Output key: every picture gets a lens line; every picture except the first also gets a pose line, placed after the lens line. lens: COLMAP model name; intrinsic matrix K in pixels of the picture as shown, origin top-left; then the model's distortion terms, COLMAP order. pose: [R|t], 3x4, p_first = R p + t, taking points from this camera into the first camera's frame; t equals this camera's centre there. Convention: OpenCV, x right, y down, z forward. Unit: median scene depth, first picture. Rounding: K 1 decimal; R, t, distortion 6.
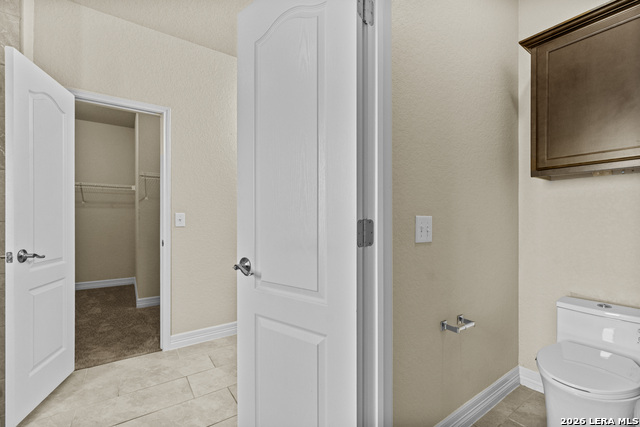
lens RADIAL K [[278.5, 0, 314.2], [0, 278.5, 221.5], [0, 0, 1]] dist [0.007741, -0.001111]
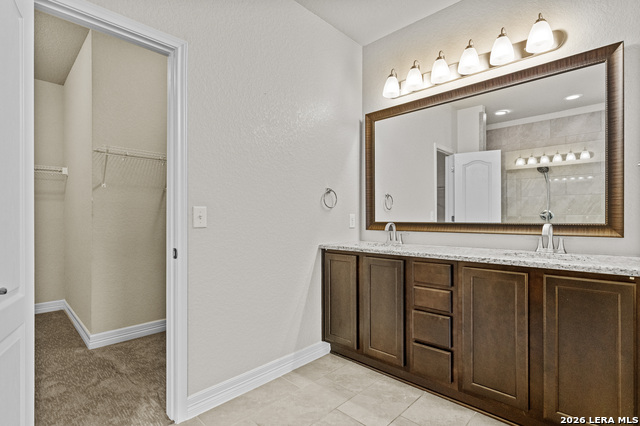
lens RADIAL K [[316.9, 0, 322.9], [0, 316.9, 216.8], [0, 0, 1]] dist [0.004783, 0.001008]
pose [[0.983443, -0.000563, 0.181216, -0.304135], [0.001625, 0.999982, -0.005711, -0.001325], [-0.181210, 0.005911, 0.983427, 0.202859]]
